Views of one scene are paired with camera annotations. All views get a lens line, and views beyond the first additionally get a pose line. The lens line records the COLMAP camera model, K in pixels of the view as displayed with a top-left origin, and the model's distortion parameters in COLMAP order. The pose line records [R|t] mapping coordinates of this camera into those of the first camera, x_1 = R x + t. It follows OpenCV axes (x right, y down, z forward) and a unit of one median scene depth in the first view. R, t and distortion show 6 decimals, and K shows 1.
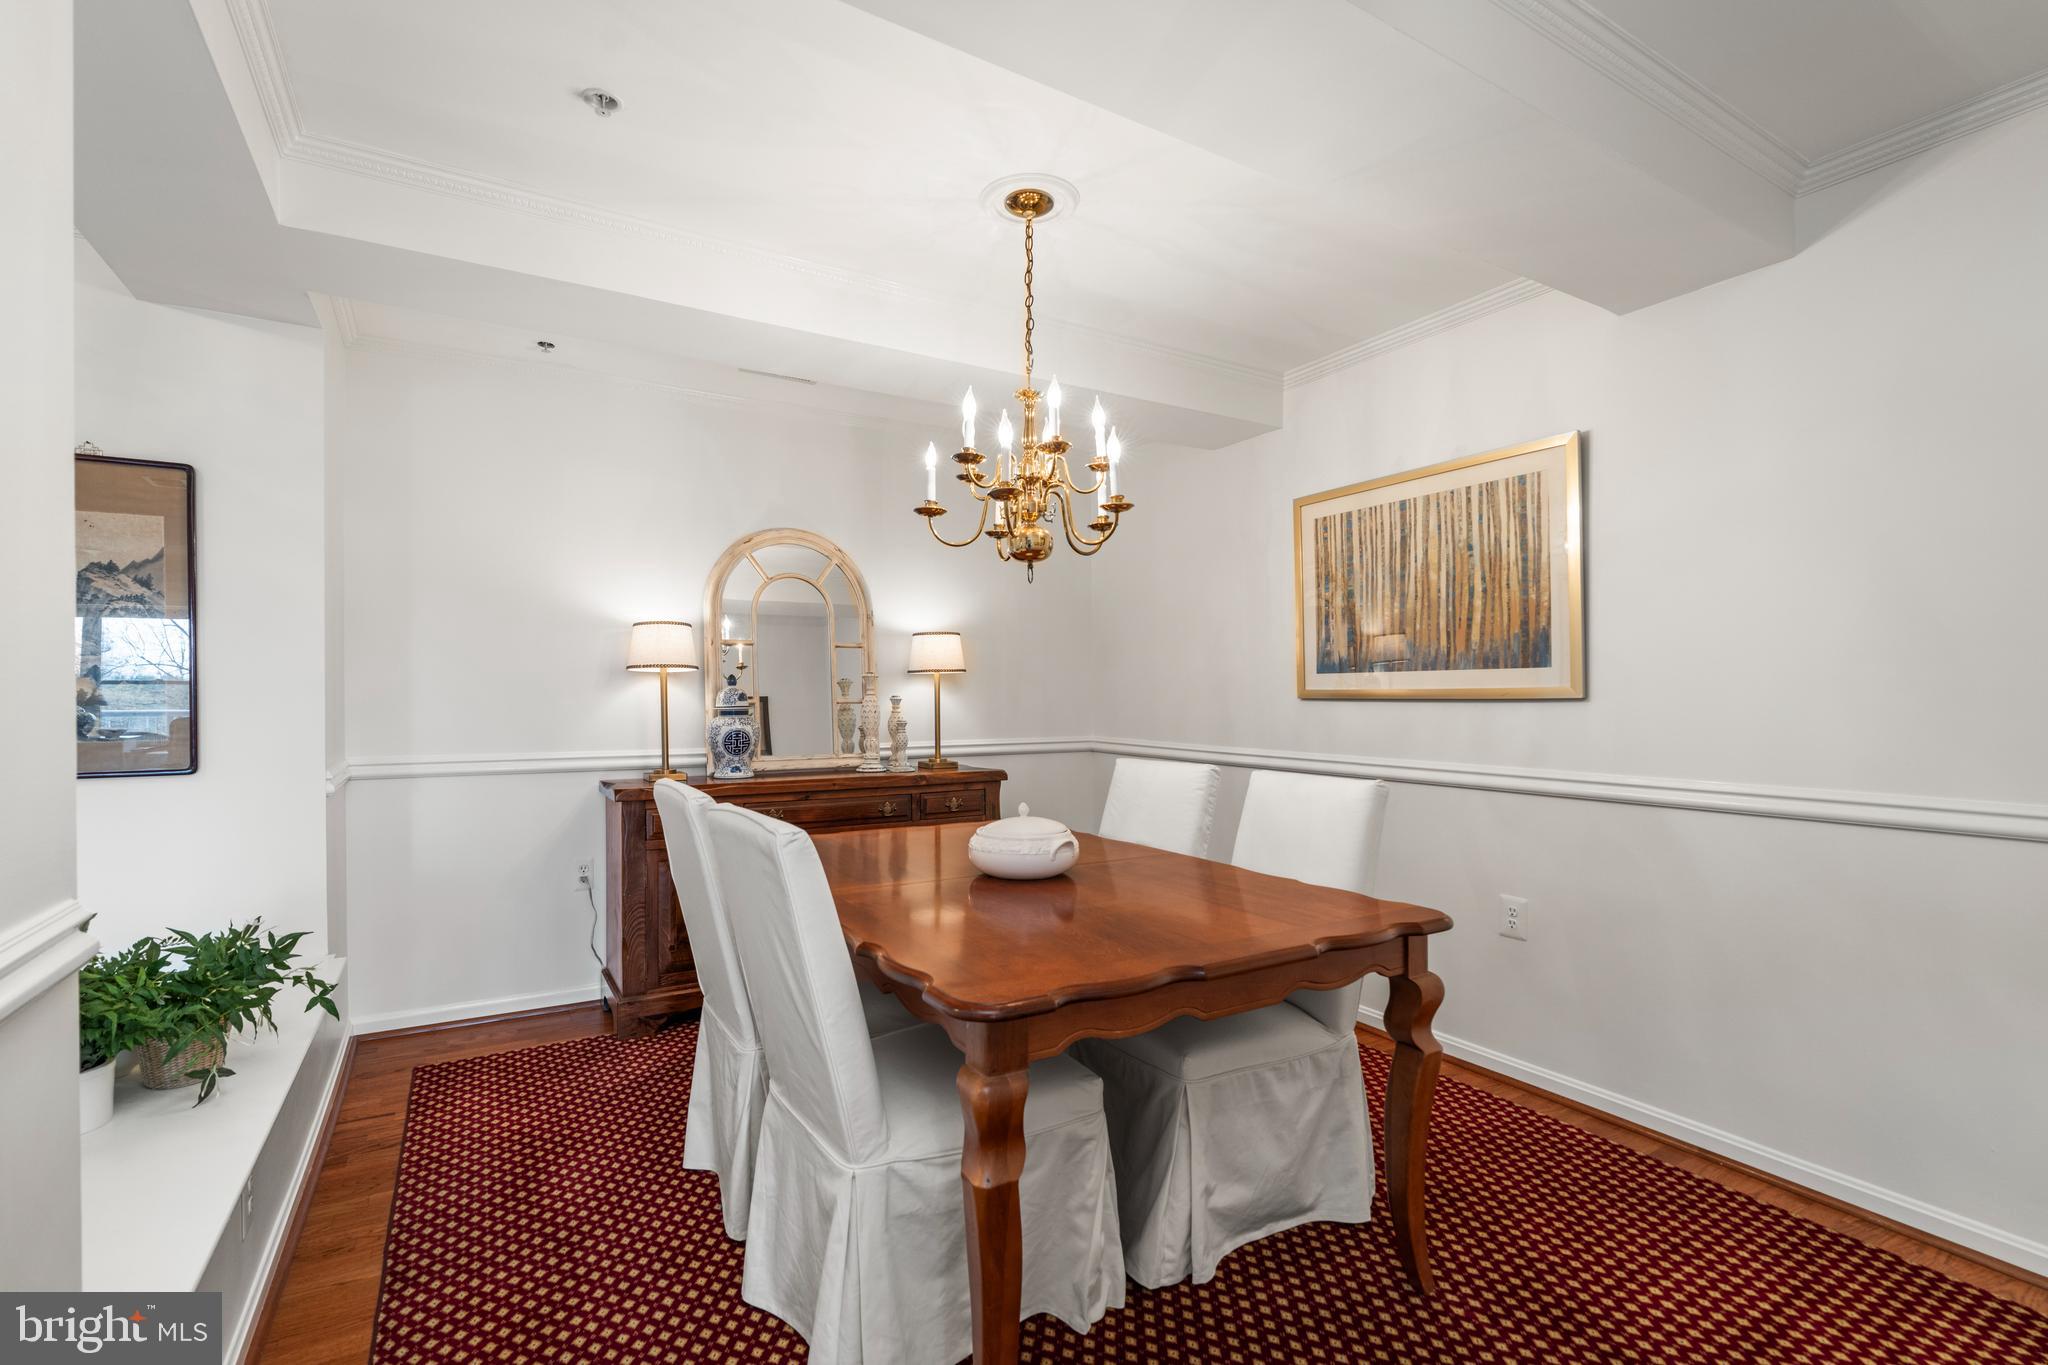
lens RADIAL K [[921.8, 0, 1020.8], [0, 921.8, 679.0], [0, 0, 1]] dist [-0.002774, 0.000034]
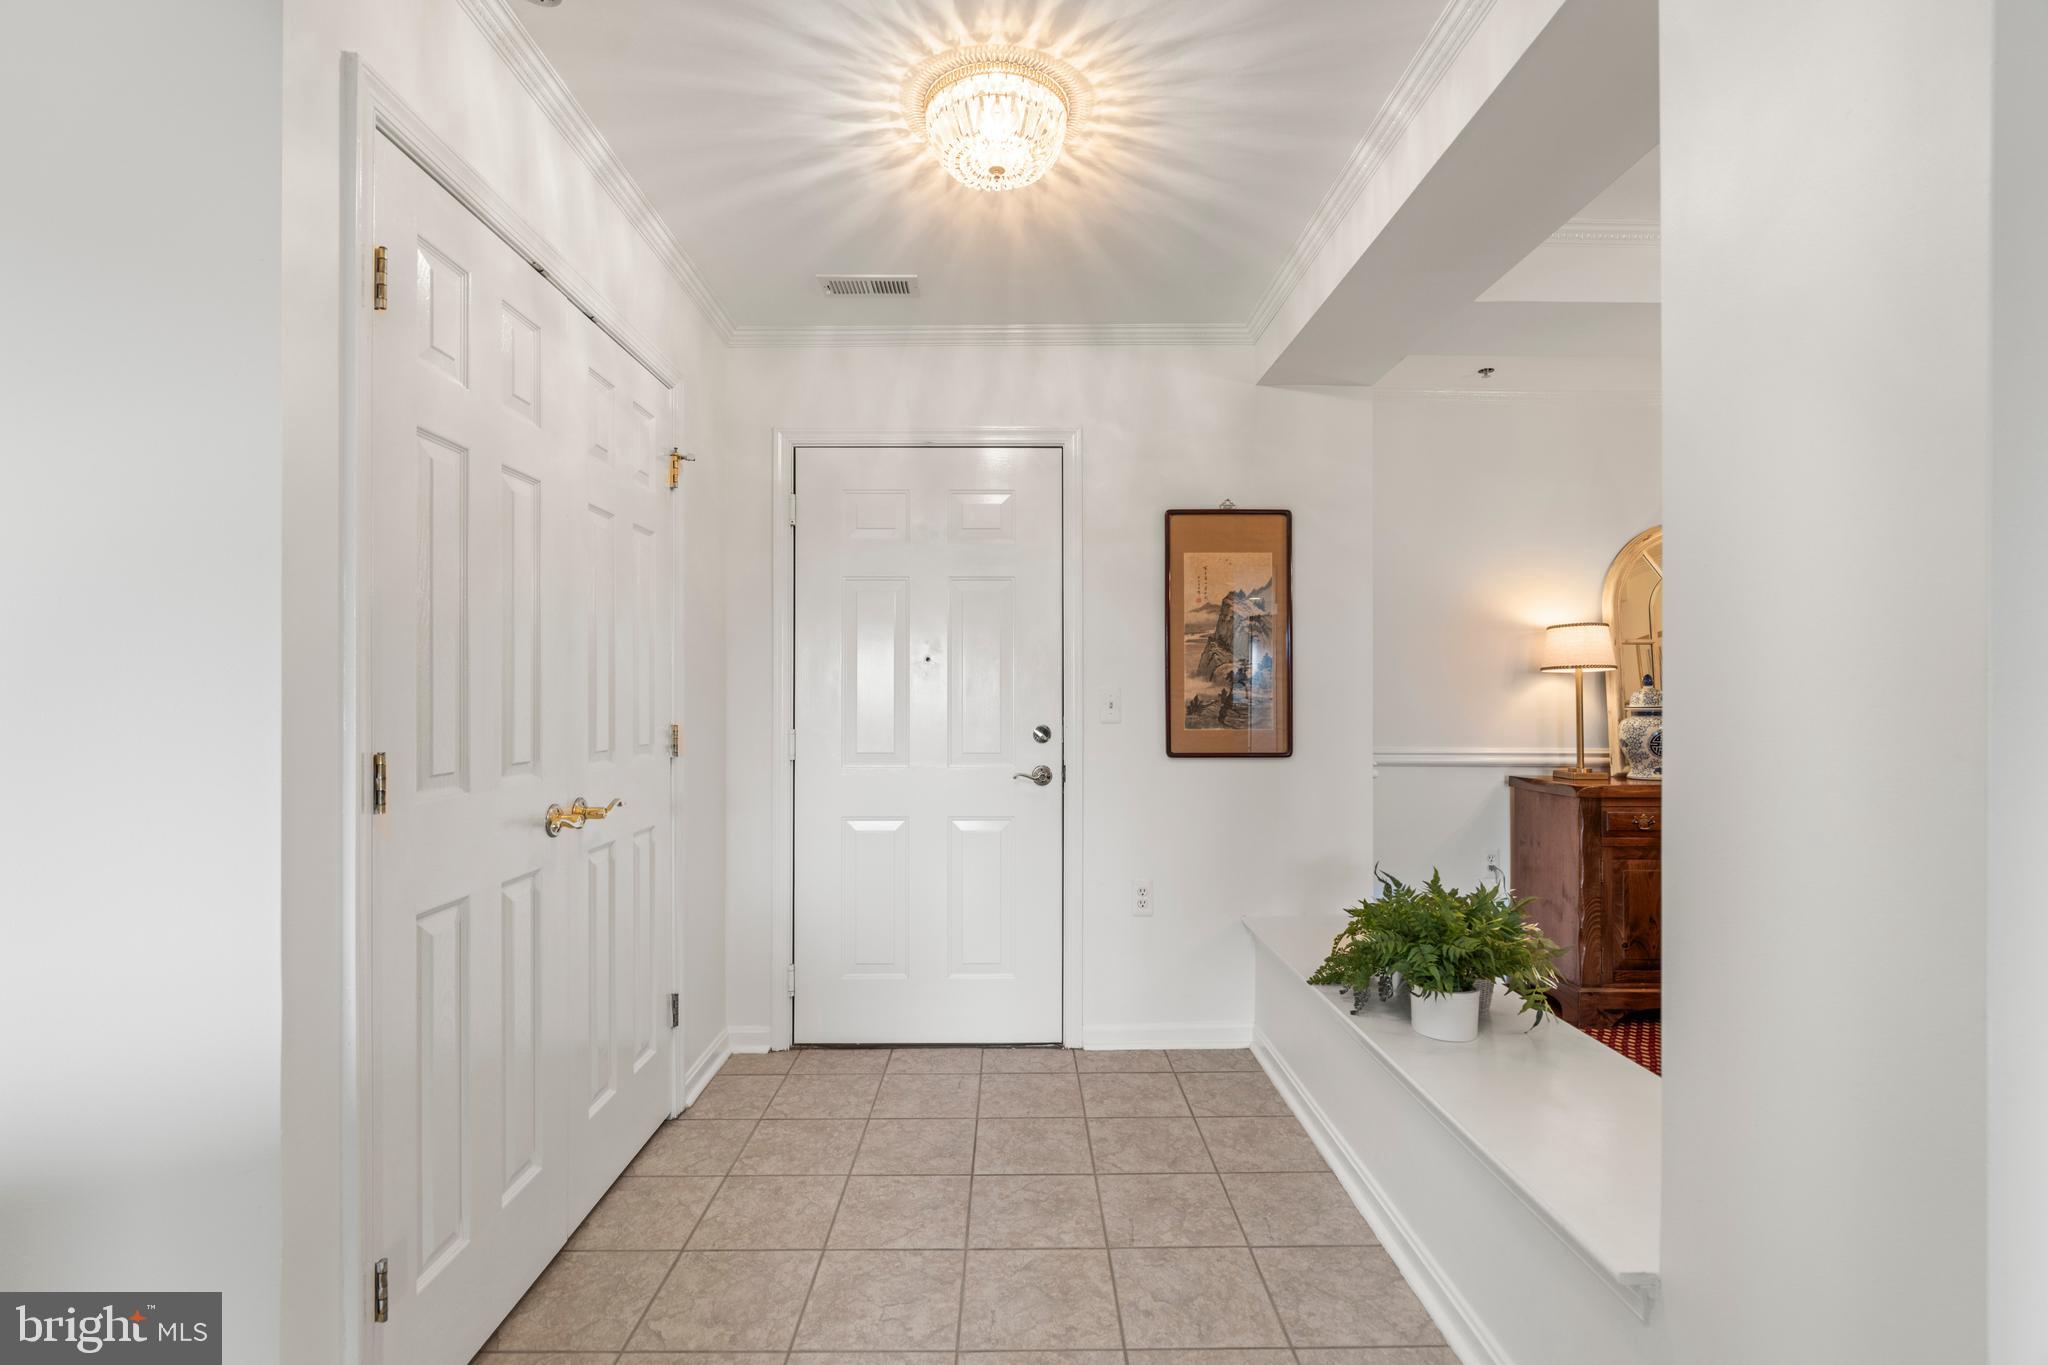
lens RADIAL K [[921.8, 0, 1020.8], [0, 921.8, 679.0], [0, 0, 1]] dist [-0.002774, 0.000034]
pose [[0.870380, -0.008199, -0.492313, -0.496890], [0.006473, 0.999965, -0.005211, 0.000895], [0.492338, 0.001349, 0.870403, -0.224524]]
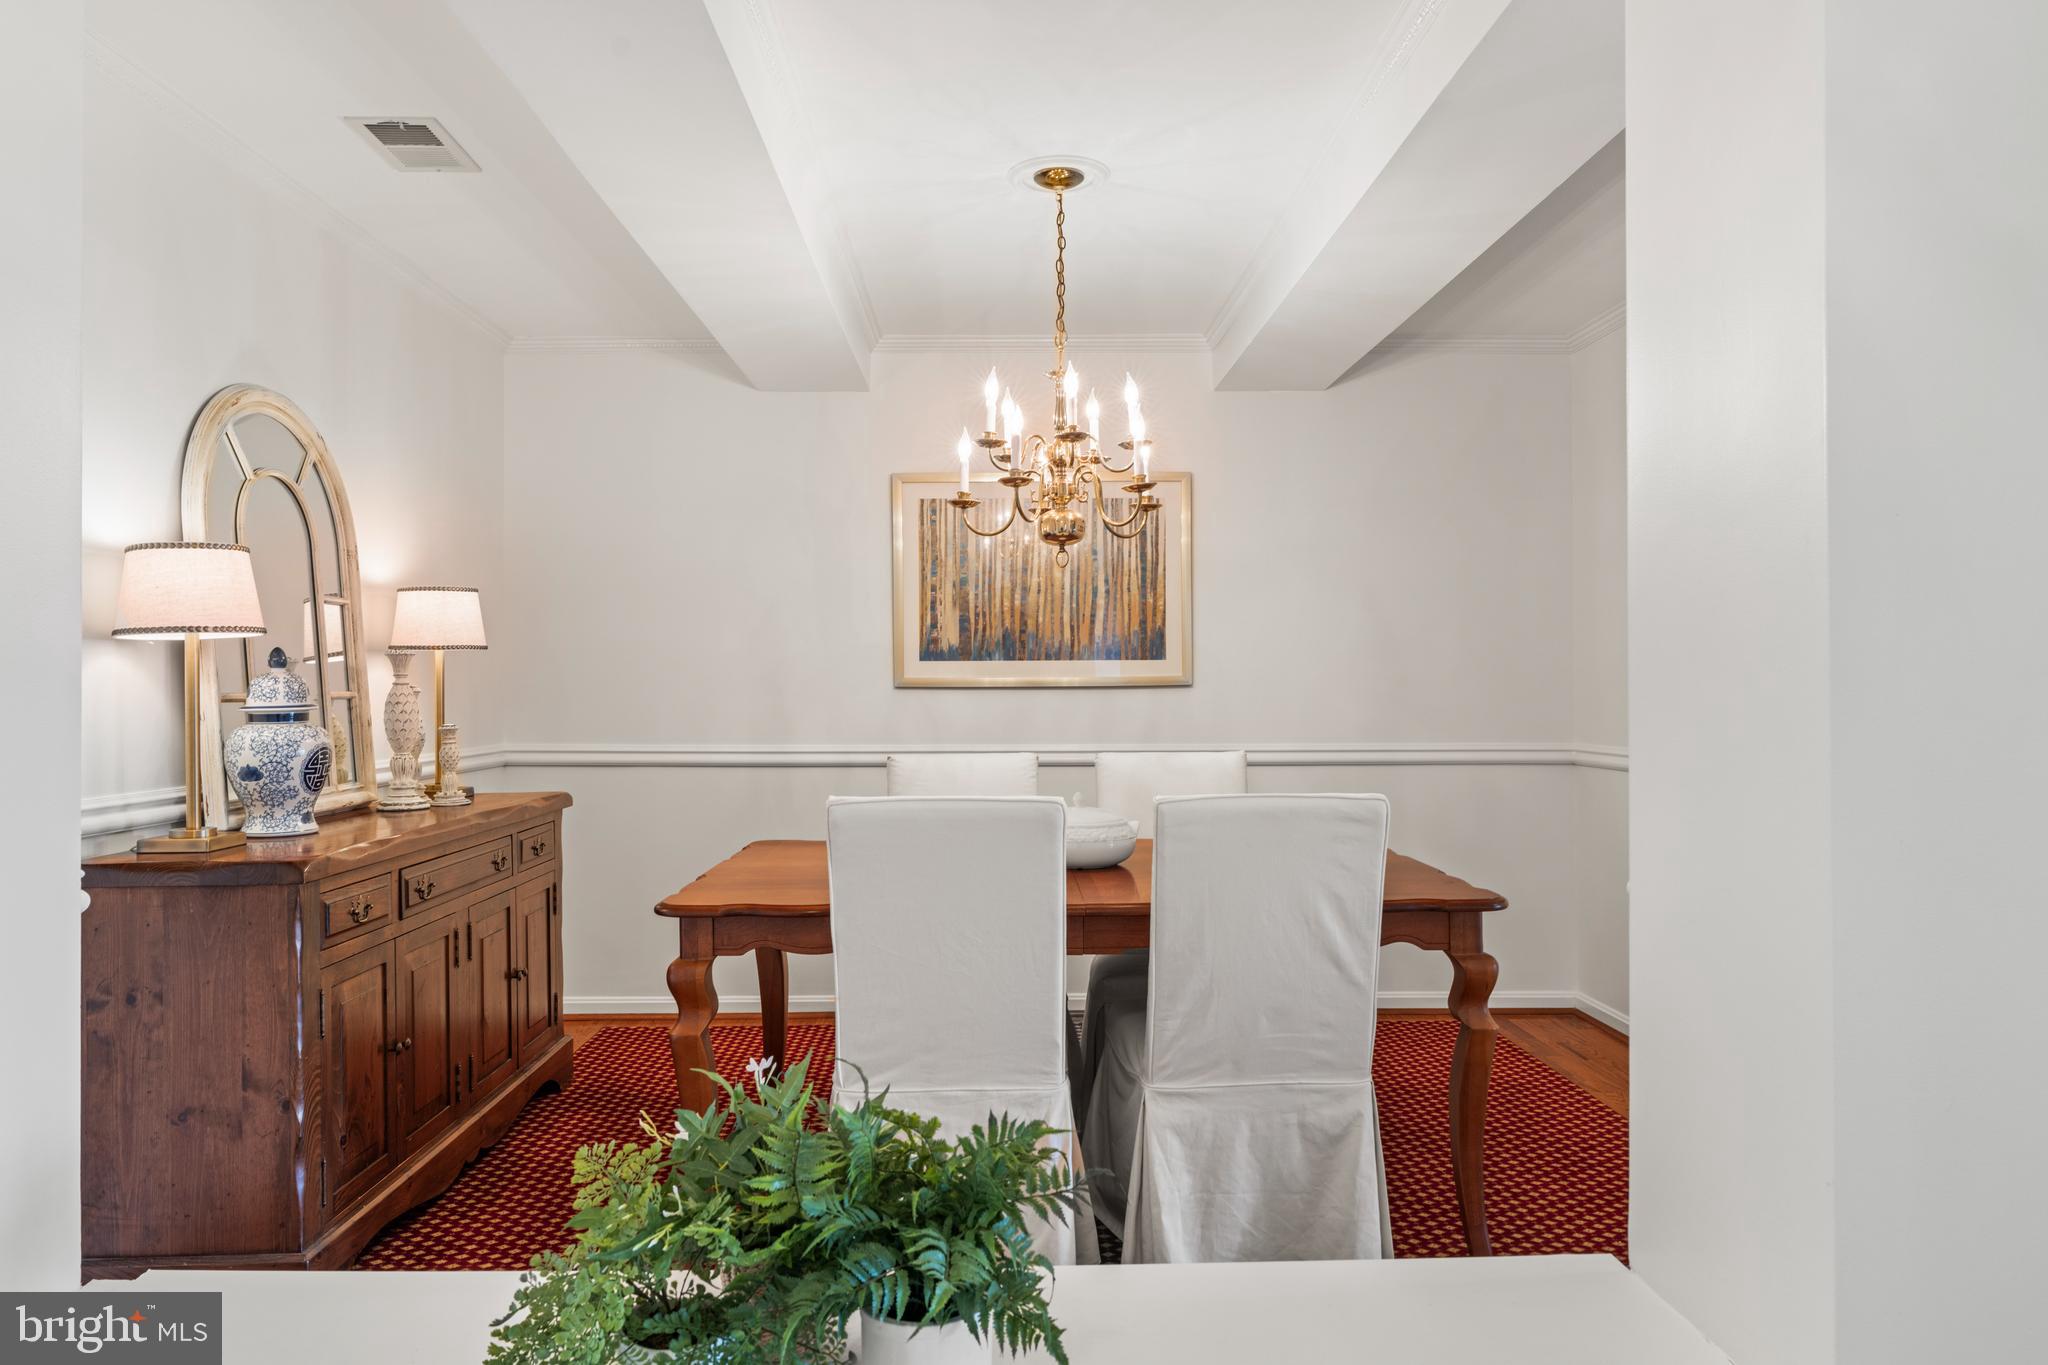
lens RADIAL K [[1277.9, 0, 1024.0], [0, 1277.9, 682.5], [0, 0, 1]] dist [-0.001338, -0.000472]
pose [[0.505802, -0.000893, 0.862649, -0.903349], [-0.011955, 0.999896, 0.008044, 0.005494], [-0.862567, -0.014382, 0.505739, 0.276175]]
